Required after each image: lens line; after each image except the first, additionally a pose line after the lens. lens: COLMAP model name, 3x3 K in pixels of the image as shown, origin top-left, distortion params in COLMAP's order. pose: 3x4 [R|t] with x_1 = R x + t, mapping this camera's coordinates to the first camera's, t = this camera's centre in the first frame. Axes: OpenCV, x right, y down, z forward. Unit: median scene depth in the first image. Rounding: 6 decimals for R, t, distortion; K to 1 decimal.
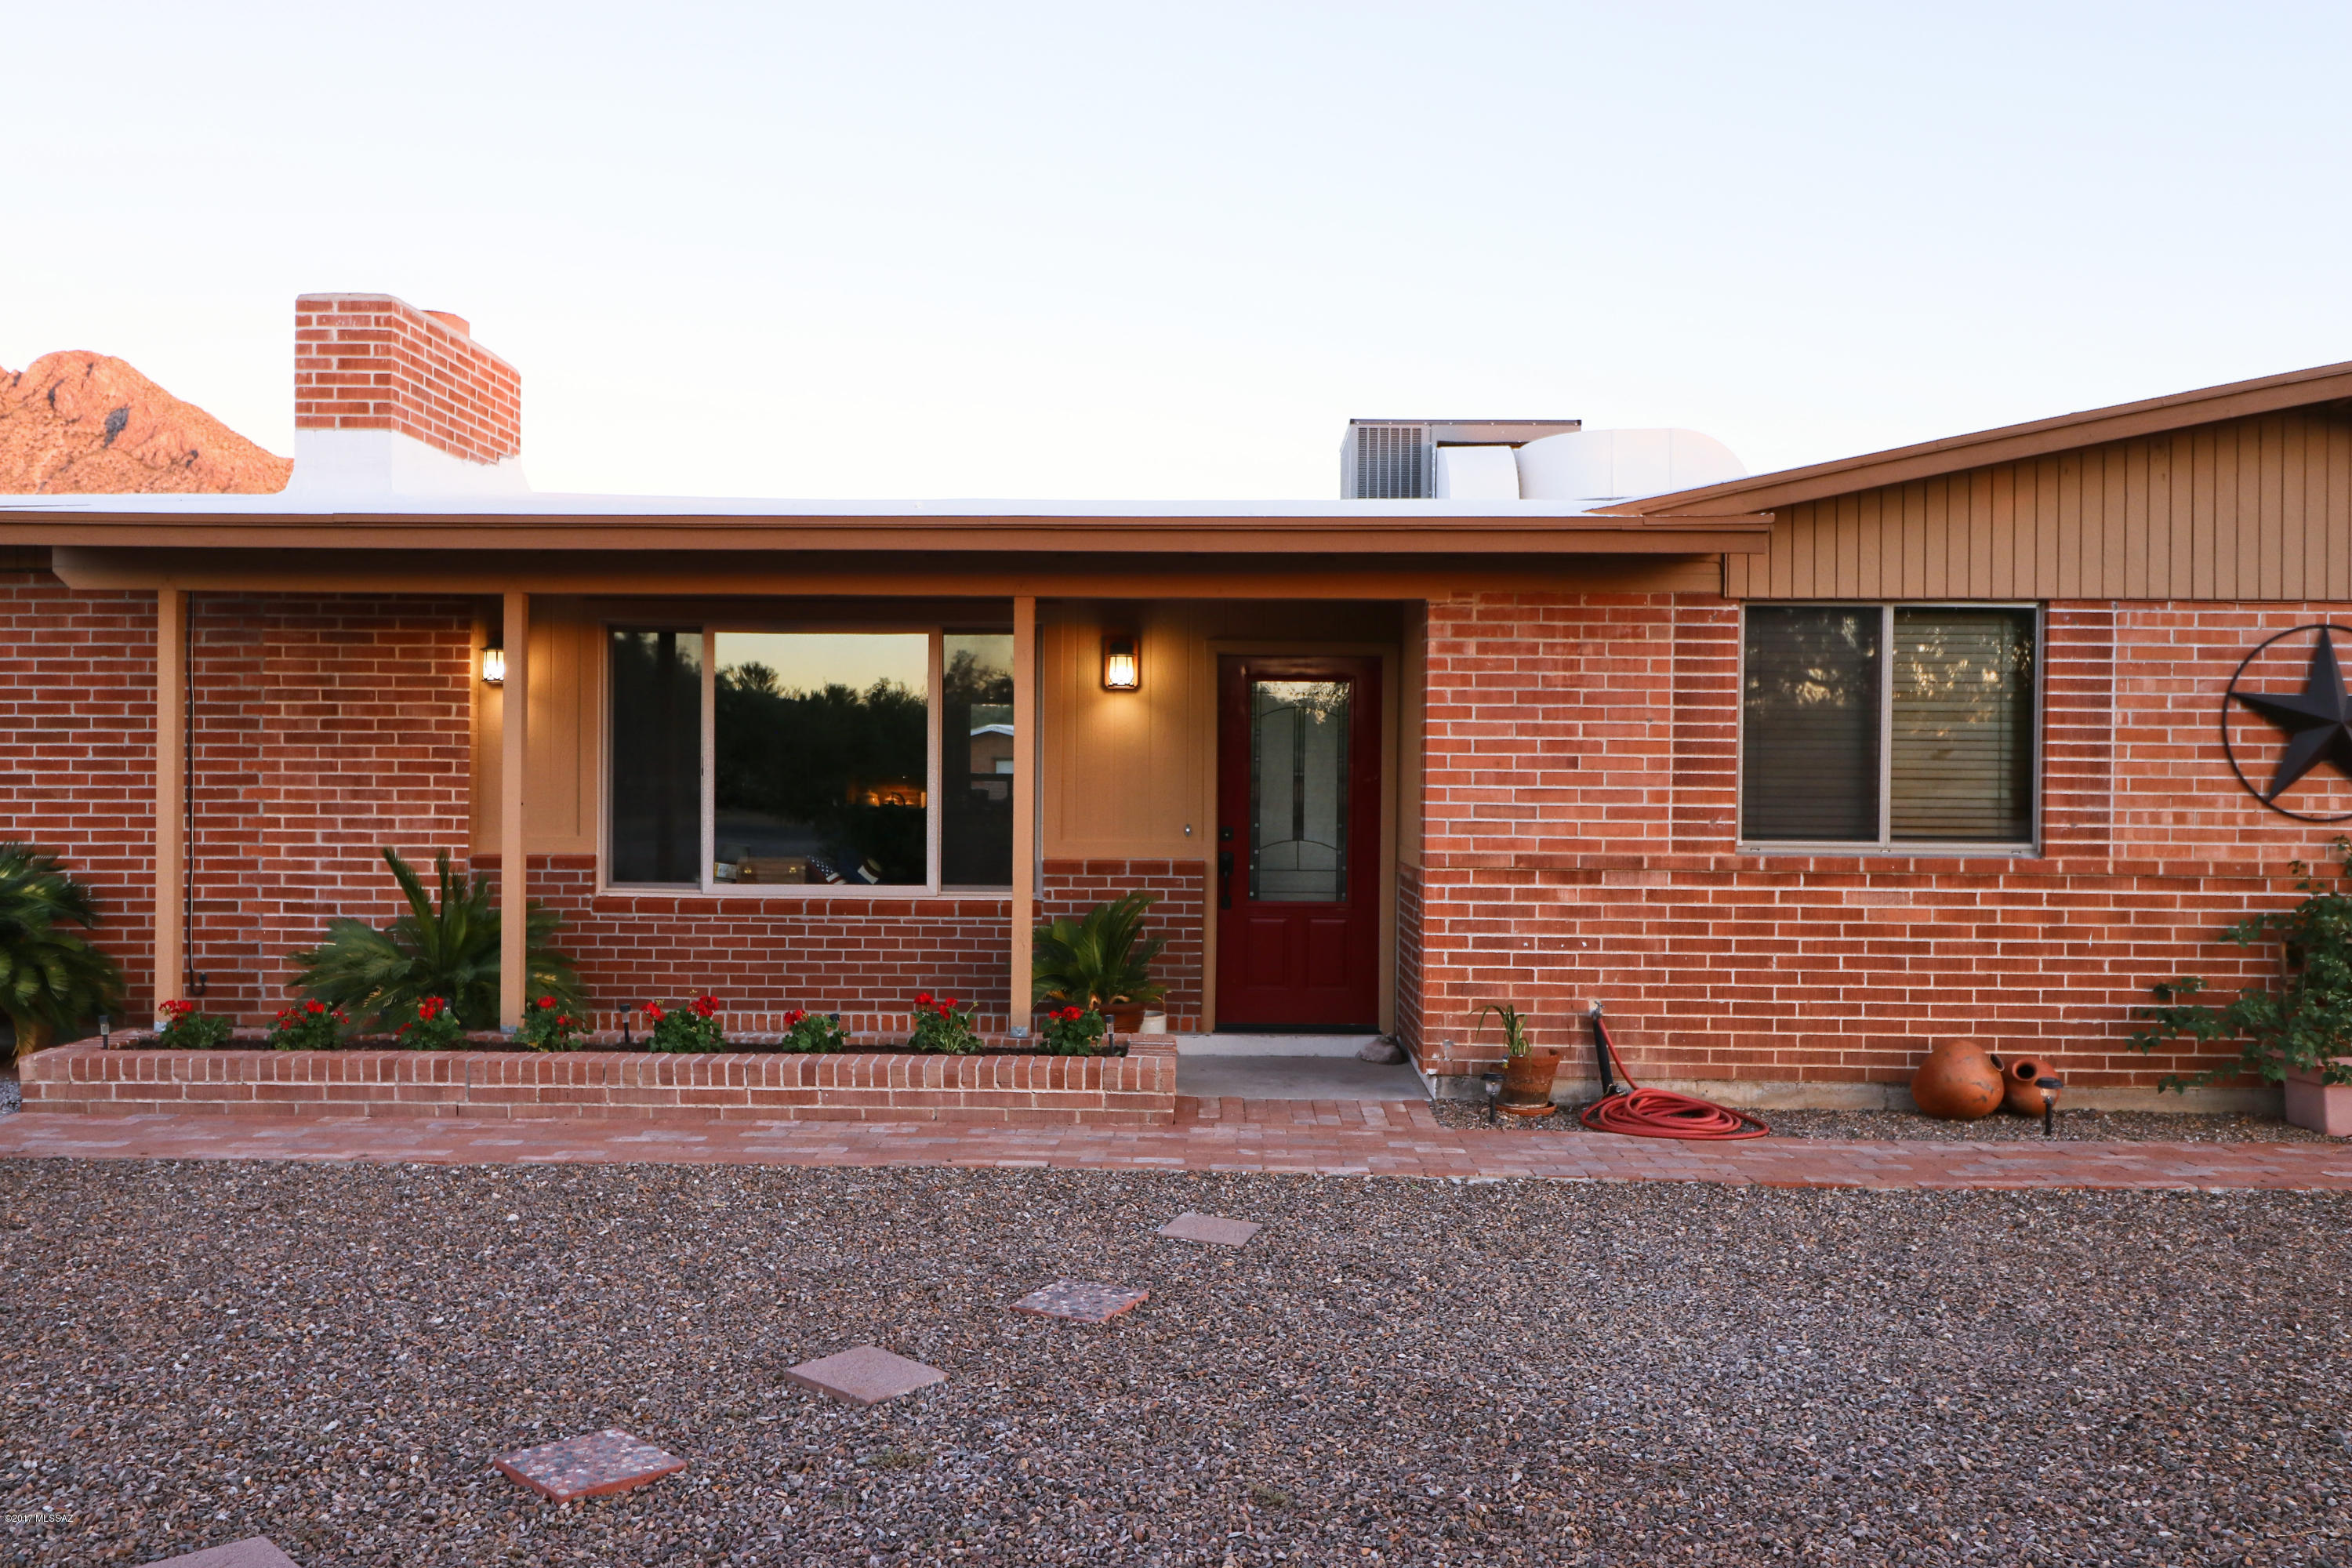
lens RADIAL K [[1848.6, 0, 1184.9], [0, 1848.6, 781.8], [0, 0, 1]] dist [0.016296, -0.012969]
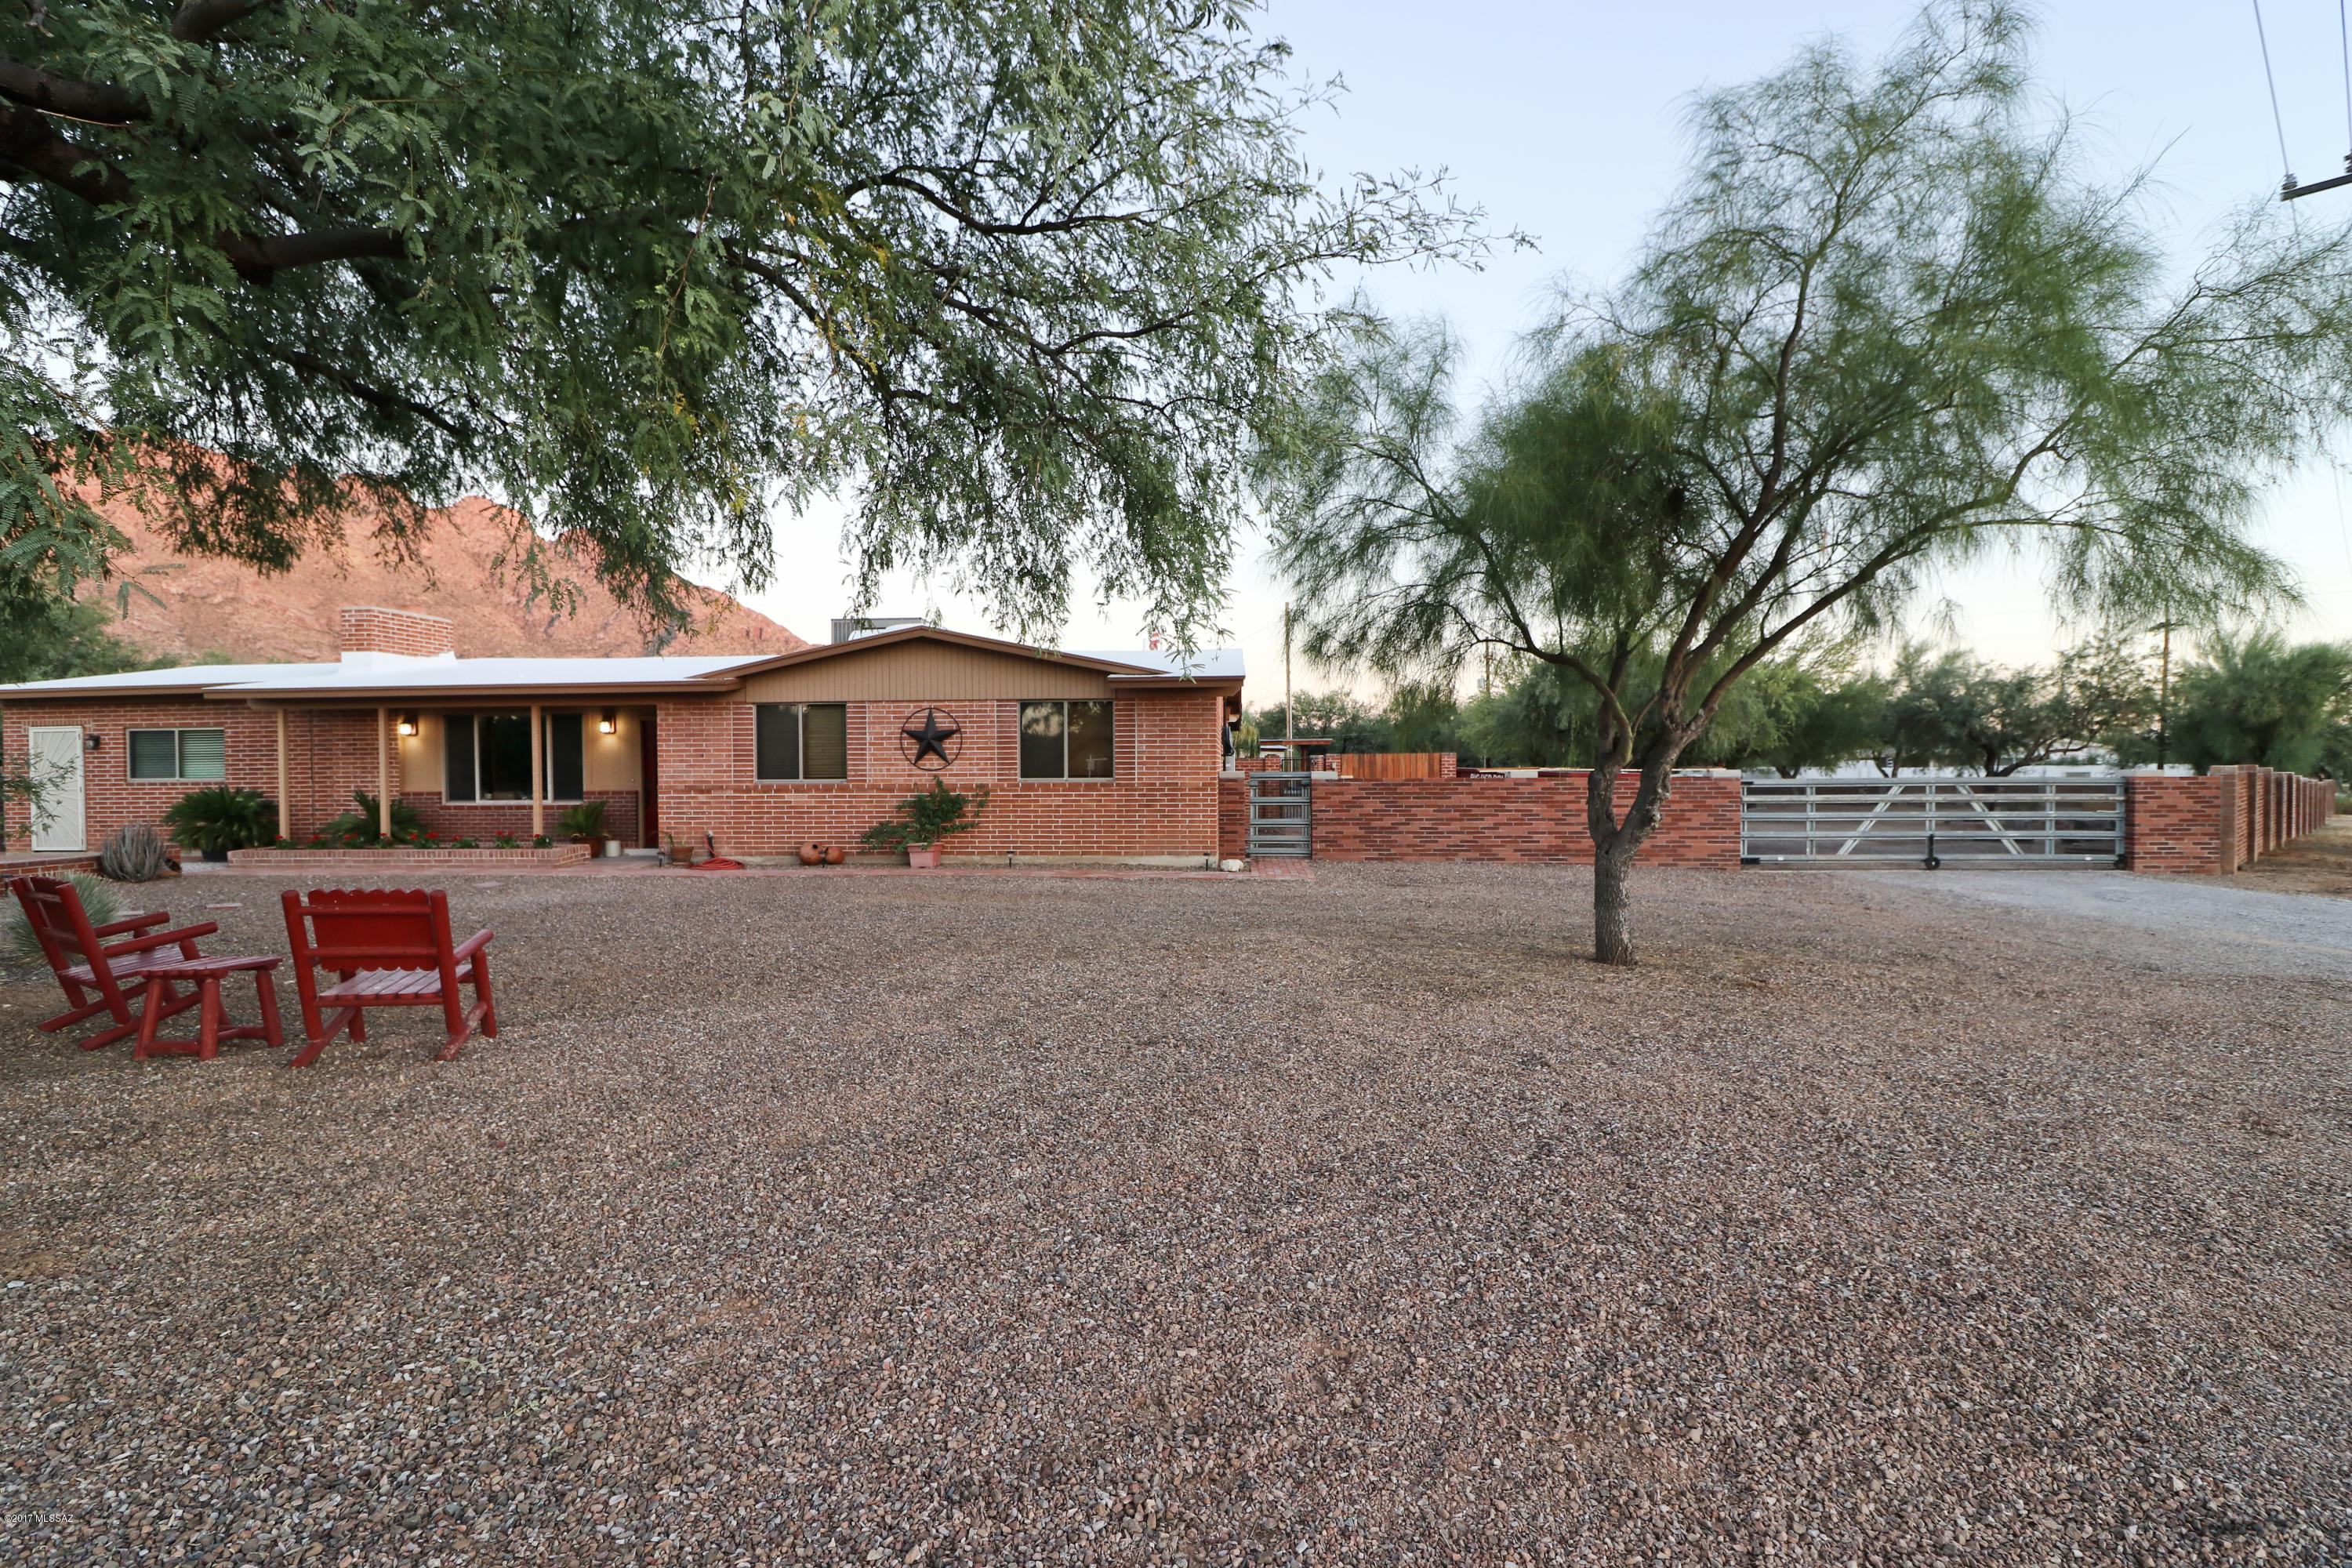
lens RADIAL K [[1093.0, 0, 1173.1], [0, 1093.0, 788.8], [0, 0, 1]] dist [-0.015642, -0.000623]
pose [[0.999143, -0.014741, -0.038666, 1.085593], [0.015552, 0.999663, 0.020779, 0.020302], [0.038347, -0.021362, 0.999036, -0.829019]]
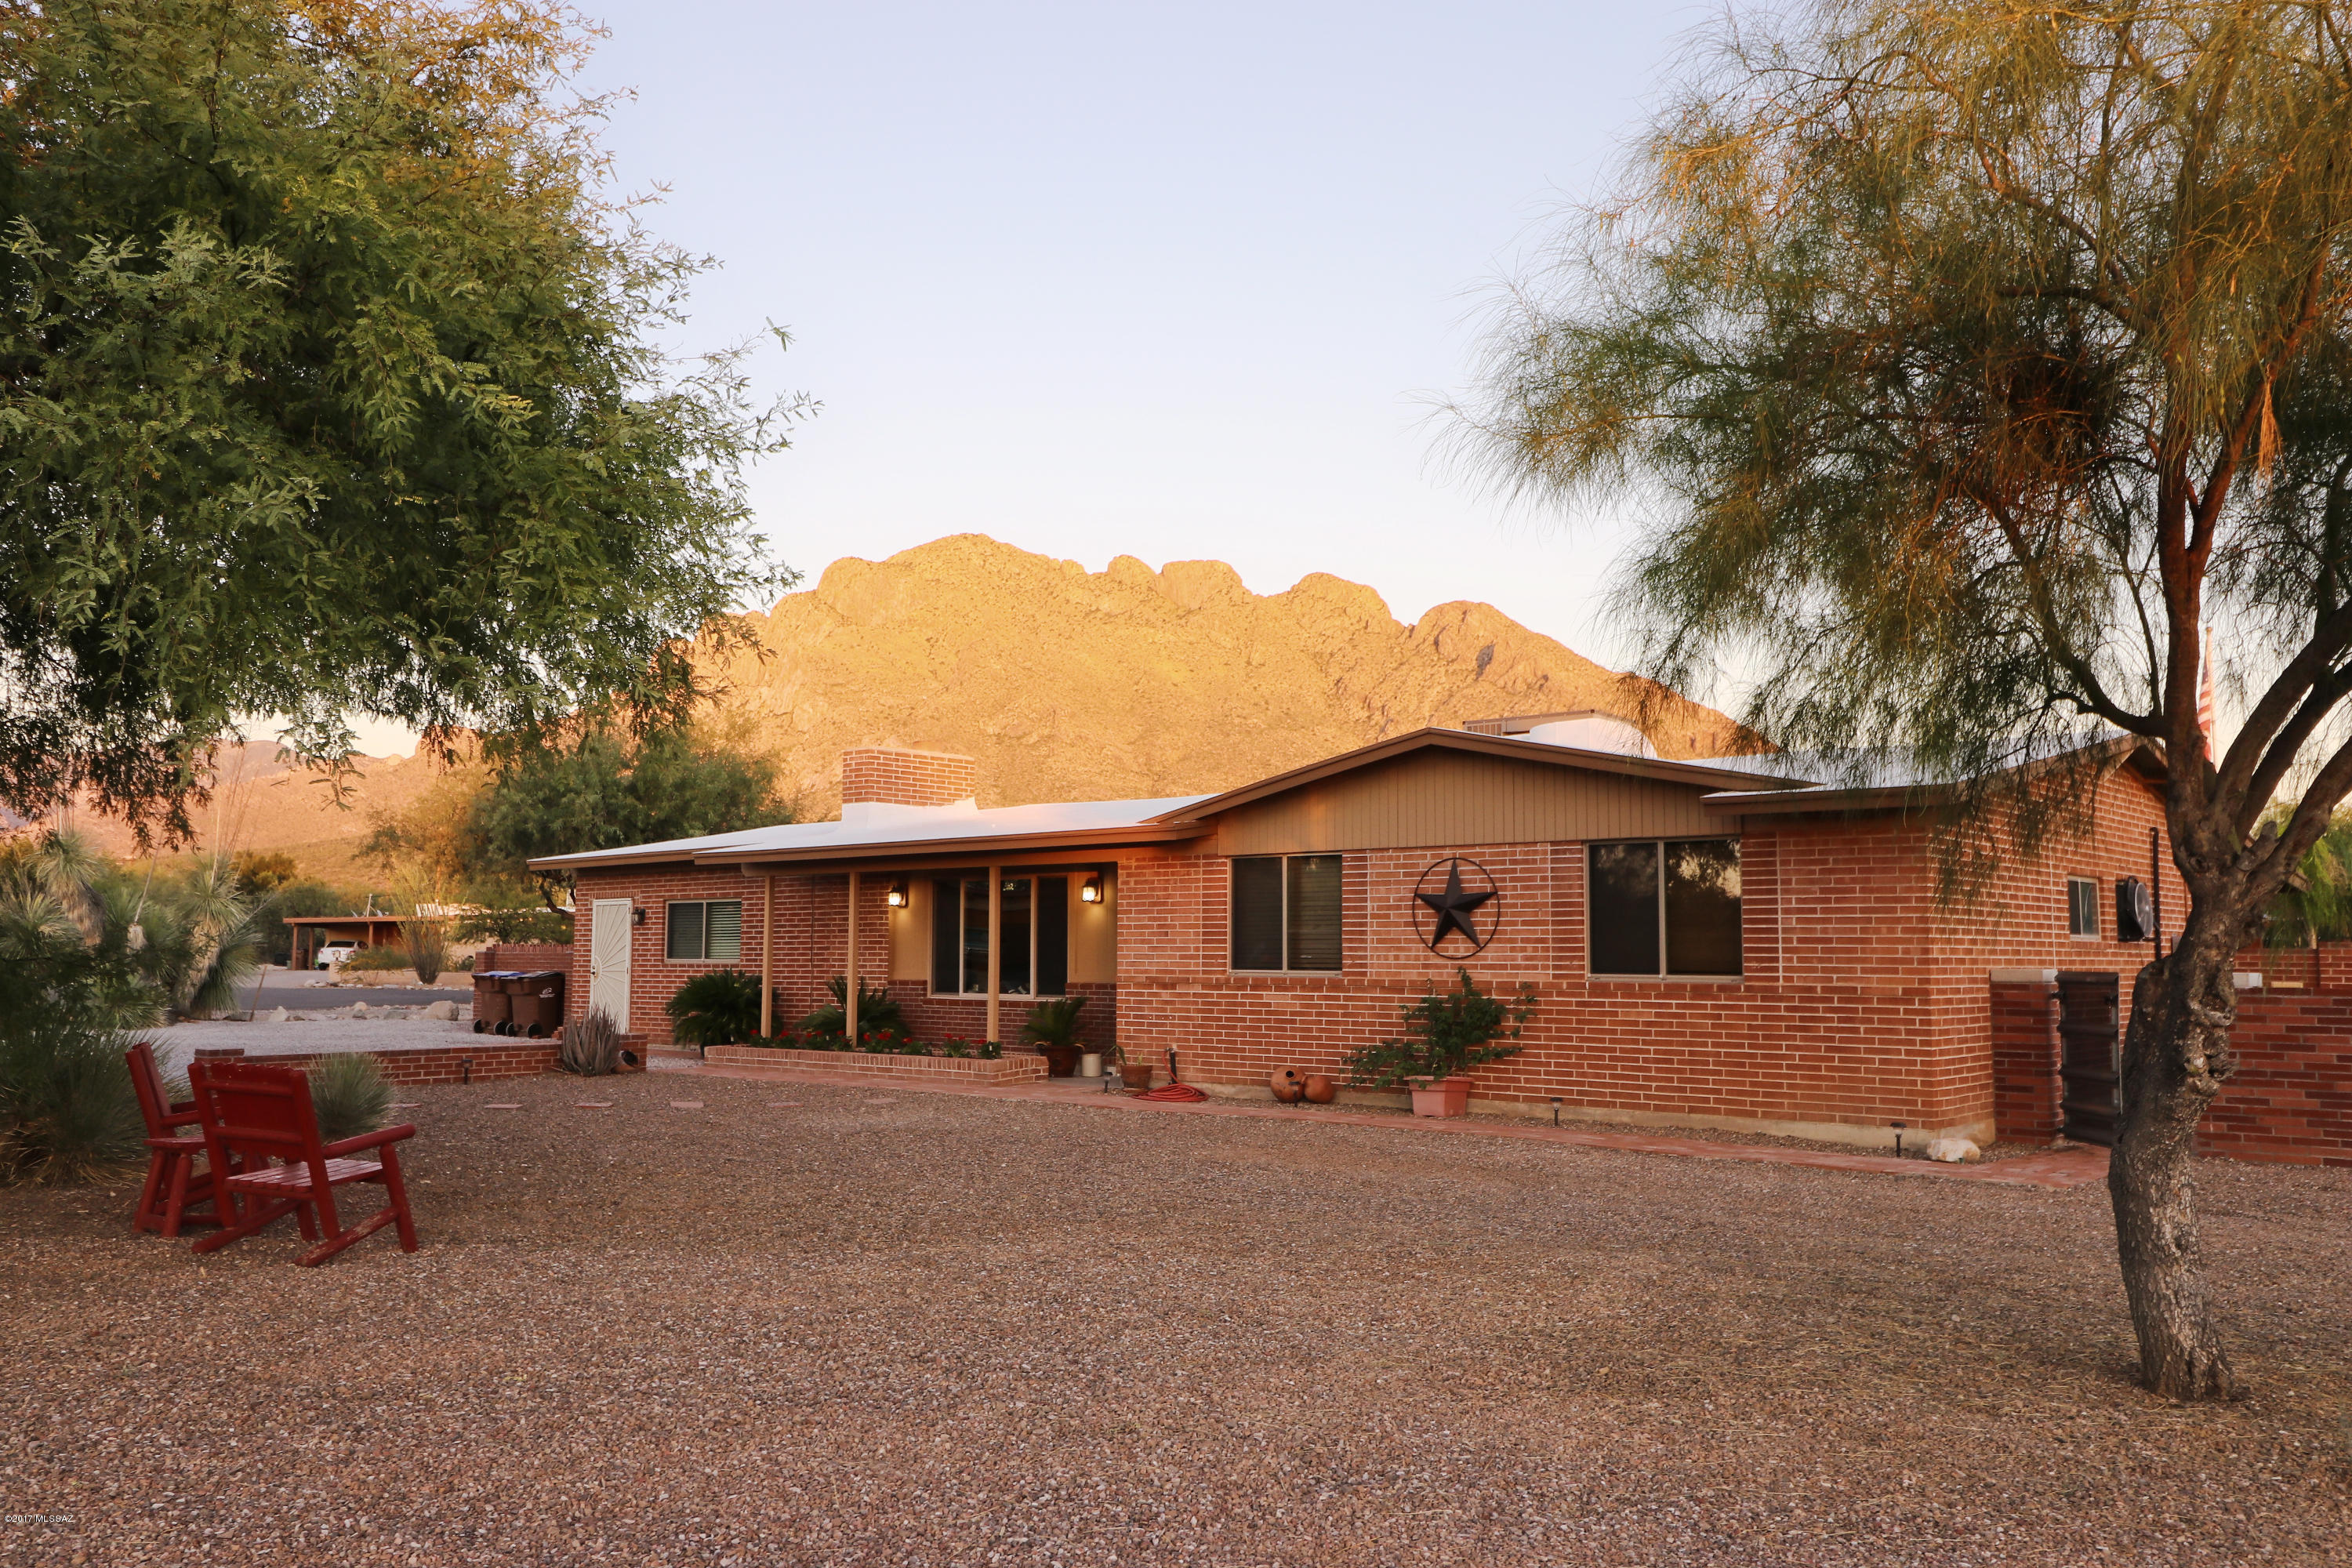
lens RADIAL K [[1848.6, 0, 1170.9], [0, 1848.6, 786.1], [0, 0, 1]] dist [0.016296, -0.012969]
pose [[0.770295, -0.064361, -0.634431, 1.611425], [0.001057, 0.995021, -0.099658, 0.033806], [0.637686, 0.076095, 0.766528, -0.682860]]
